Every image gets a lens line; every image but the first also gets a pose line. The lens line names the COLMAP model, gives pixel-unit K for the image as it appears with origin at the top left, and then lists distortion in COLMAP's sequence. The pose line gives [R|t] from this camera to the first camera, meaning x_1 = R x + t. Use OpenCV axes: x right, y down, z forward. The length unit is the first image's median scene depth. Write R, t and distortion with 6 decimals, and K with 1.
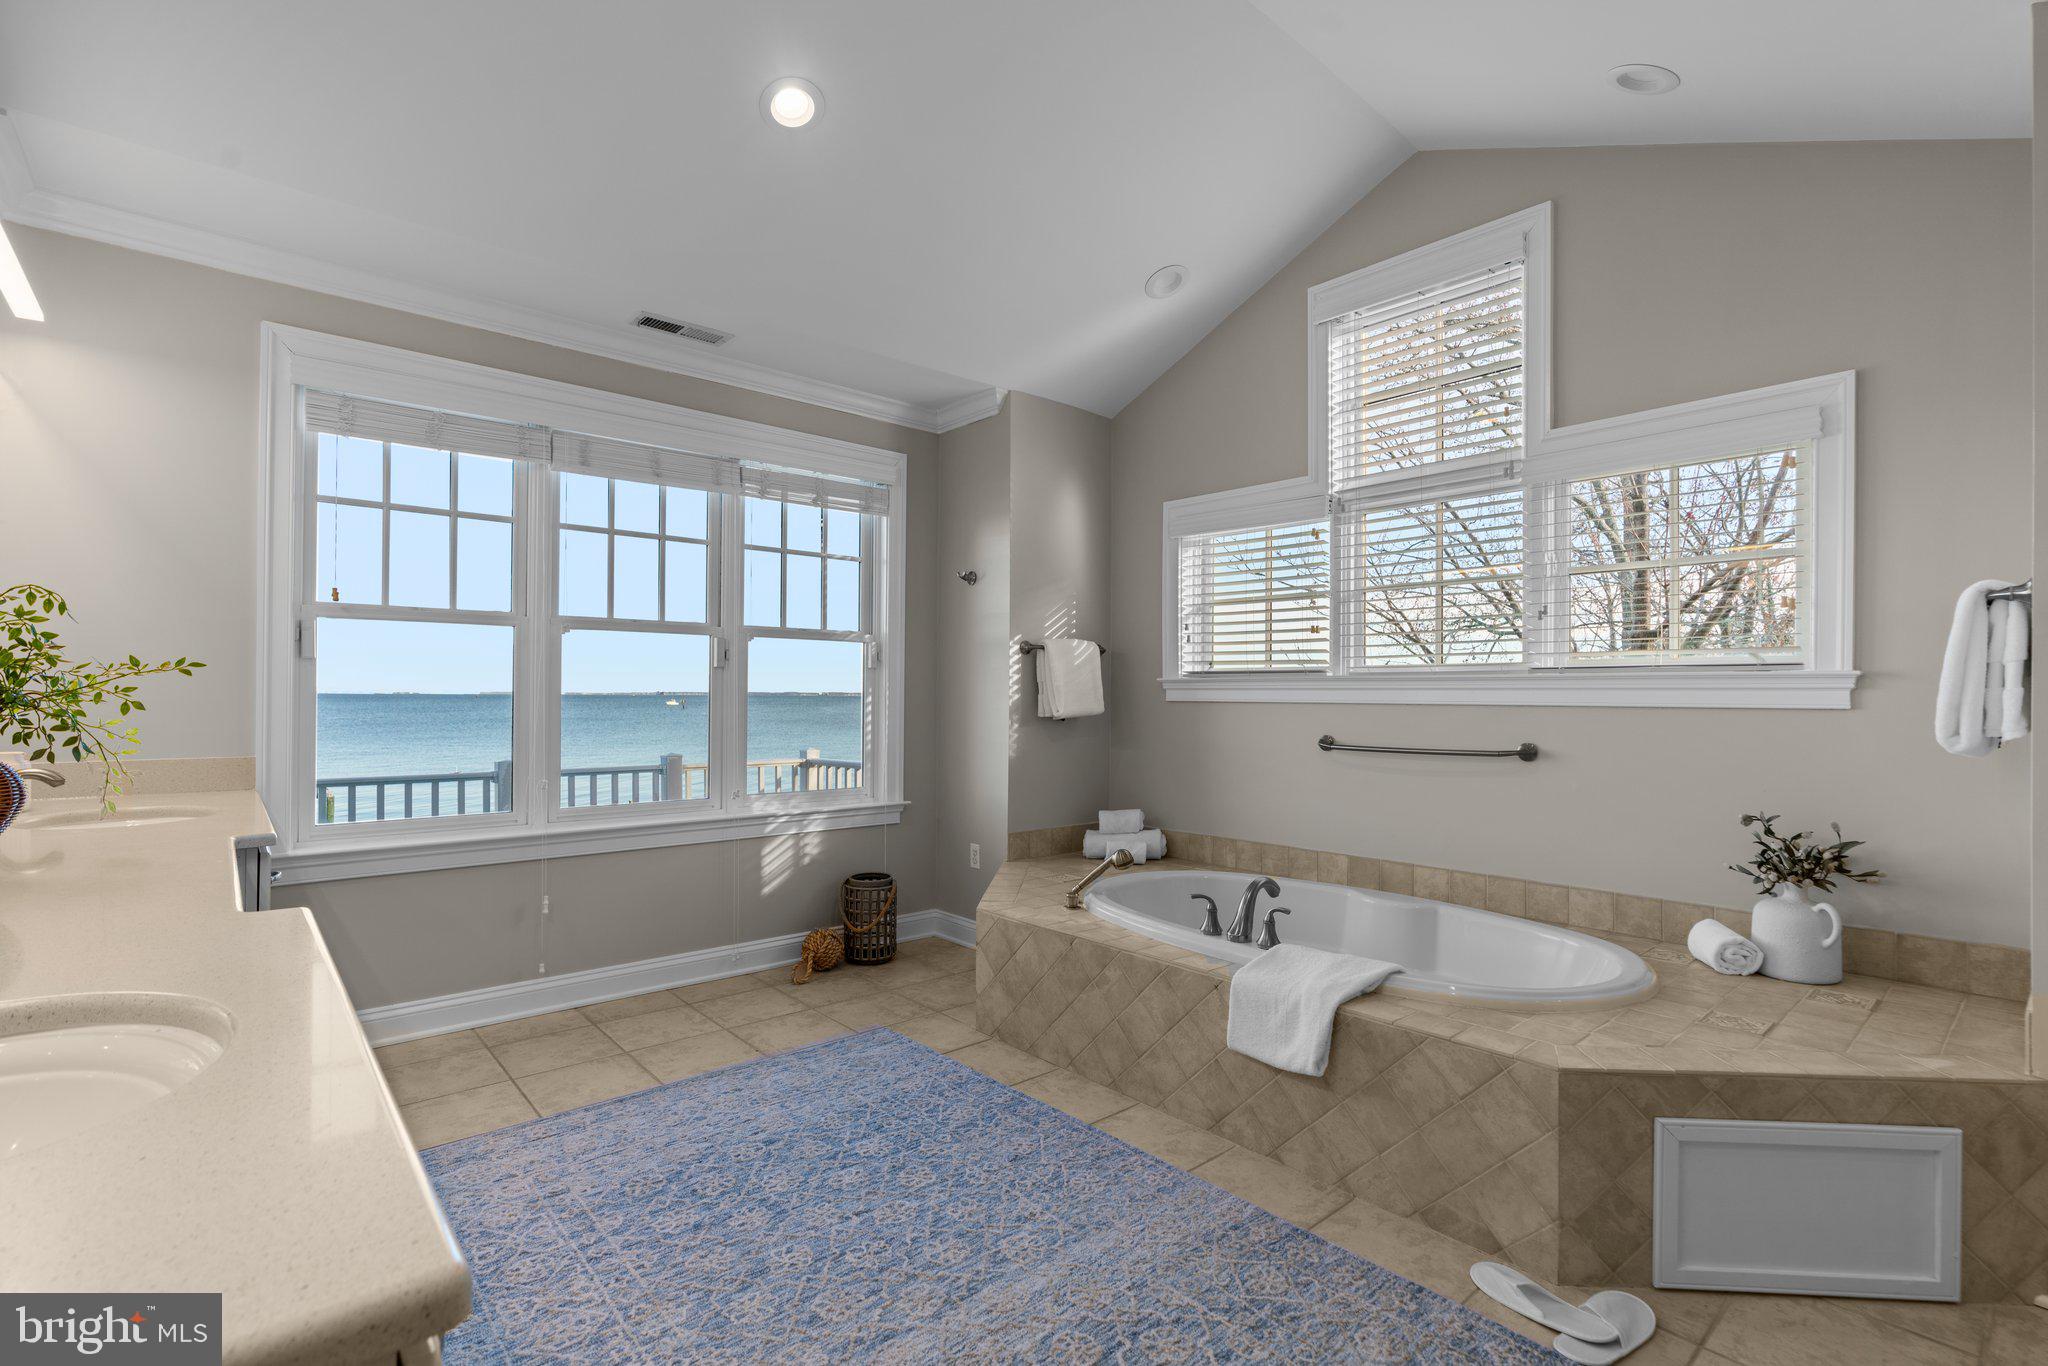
lens RADIAL K [[940.1, 0, 1031.5], [0, 940.1, 680.6], [0, 0, 1]] dist [-0.022810, 0.000238]
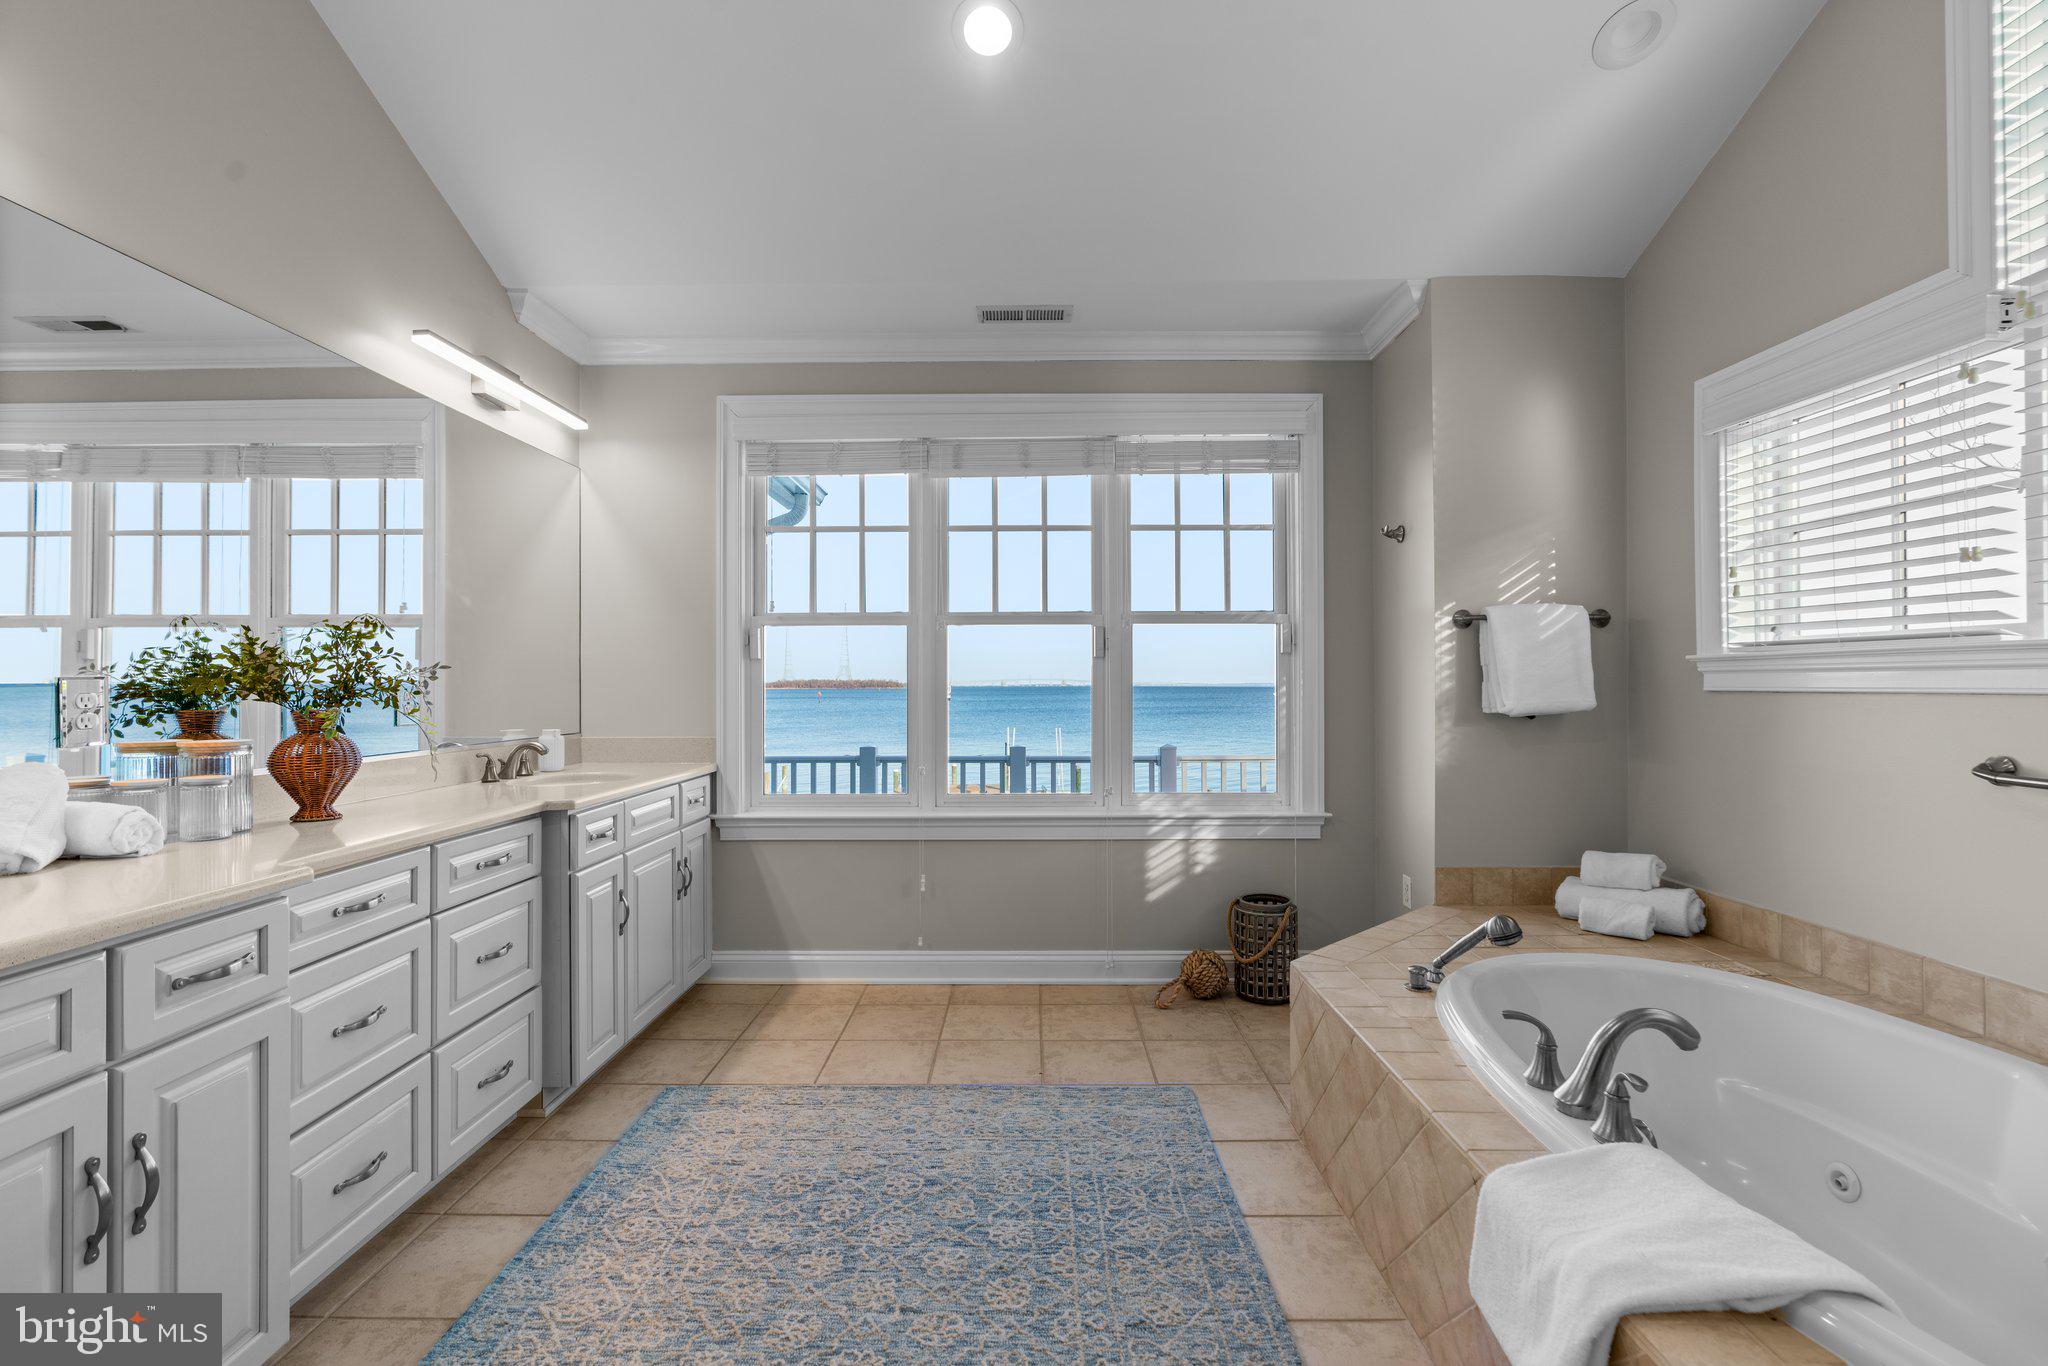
lens RADIAL K [[927.5, 0, 1020.1], [0, 927.5, 665.0], [0, 0, 1]] dist [-0.016424, 0.006377]
pose [[0.739020, -0.020874, -0.673360, 0.244119], [0.018807, 0.999770, -0.010352, 0.002386], [0.673421, -0.005014, 0.739242, 0.245768]]
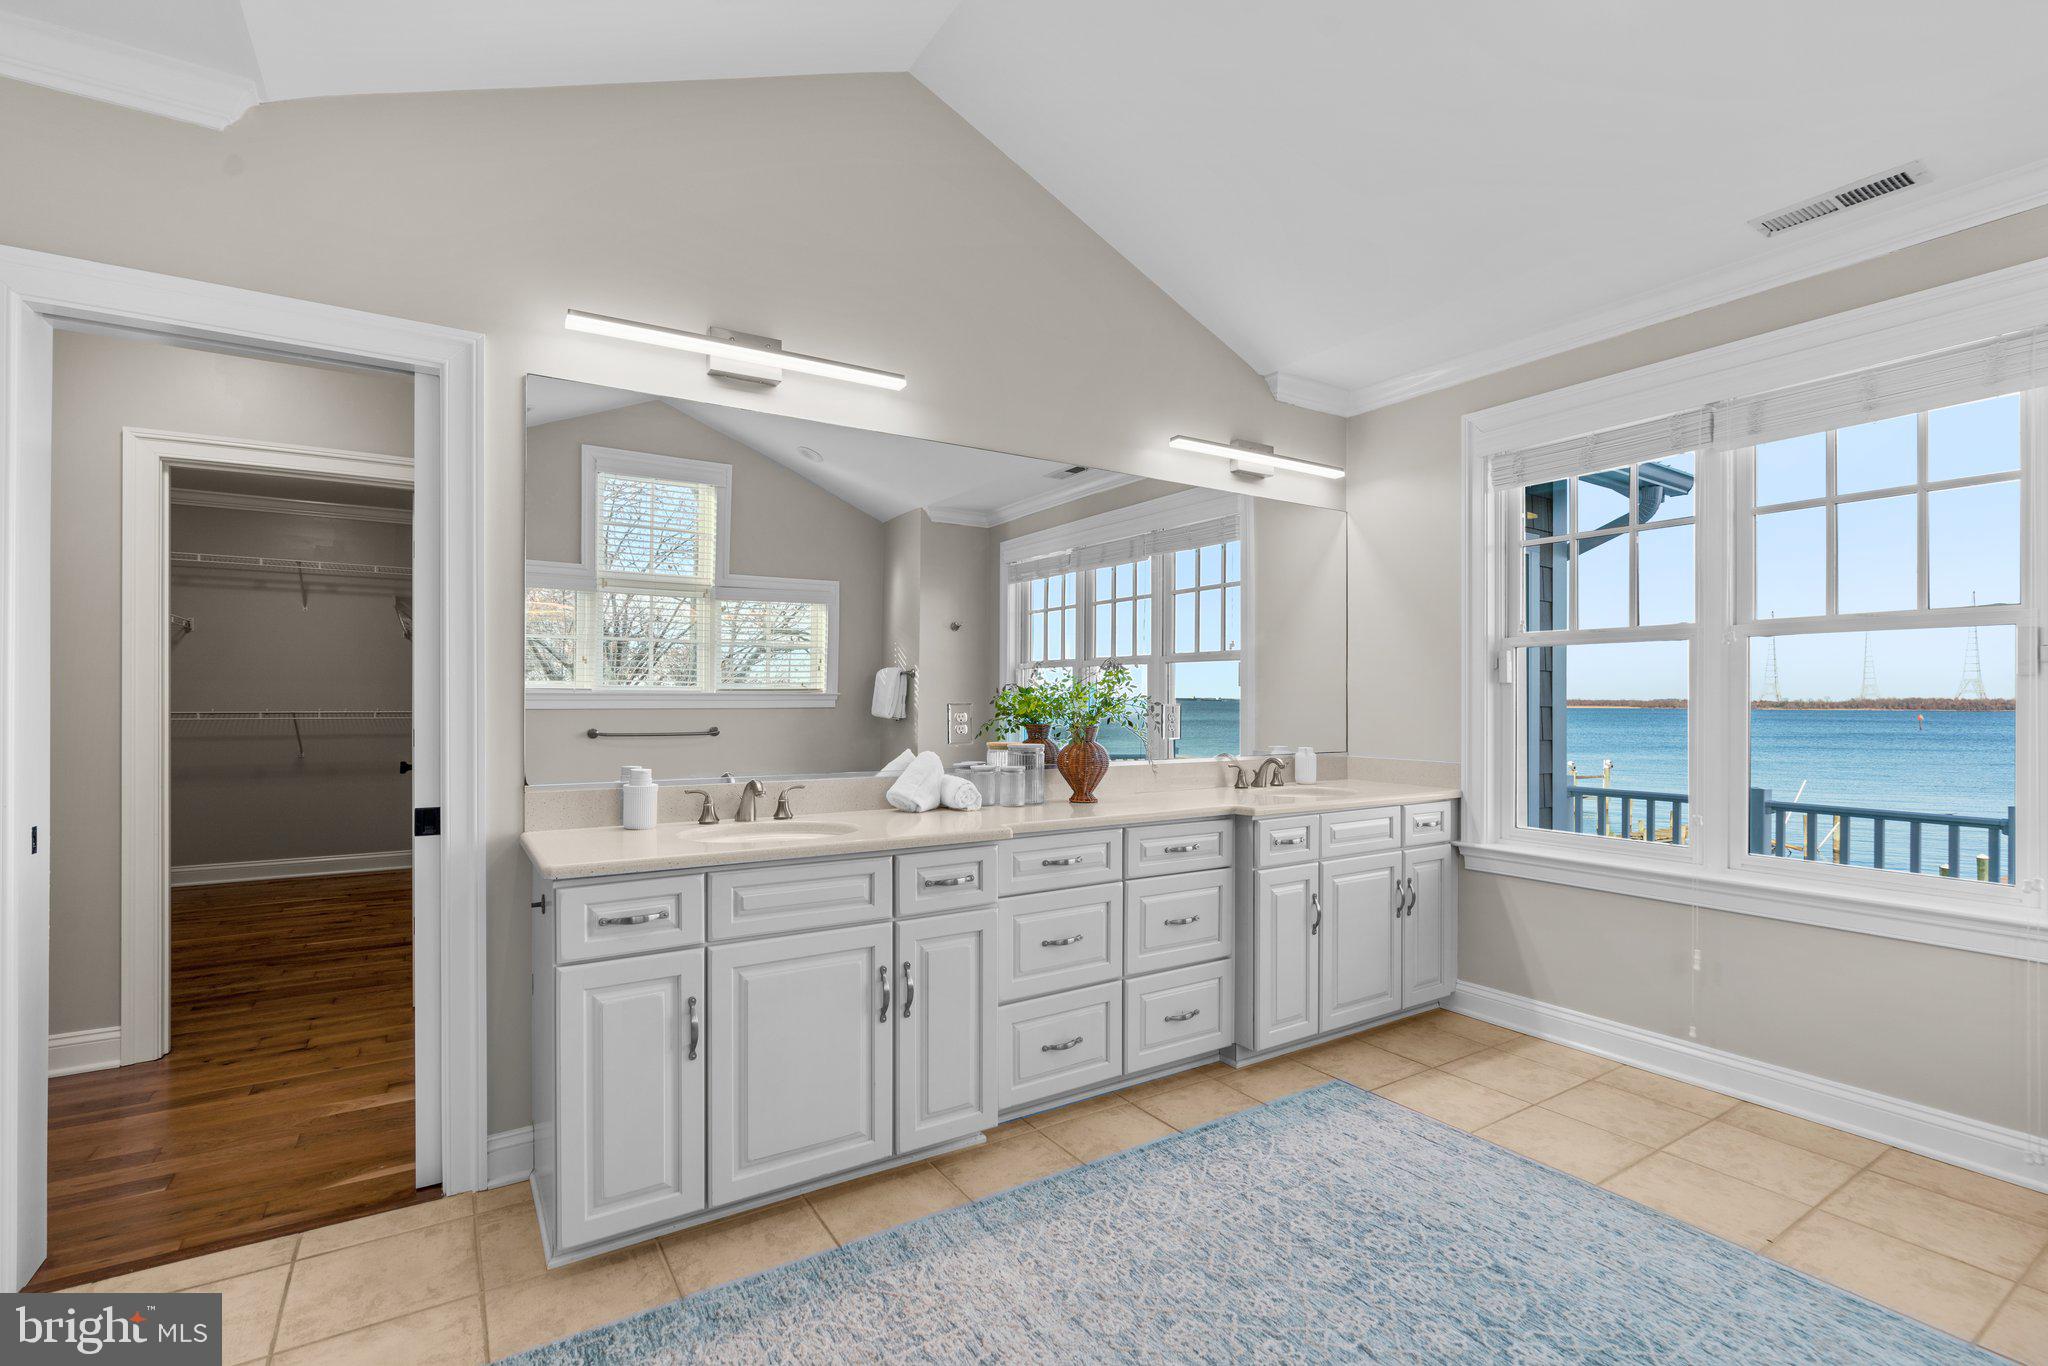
lens RADIAL K [[929.9, 0, 1028.2], [0, 929.9, 682.9], [0, 0, 1]] dist [-0.001009, 0.000480]
pose [[-0.153242, -0.023853, -0.987901, 0.368119], [0.012826, 0.999576, -0.026125, -0.001292], [0.988105, -0.016674, -0.152871, 0.447935]]
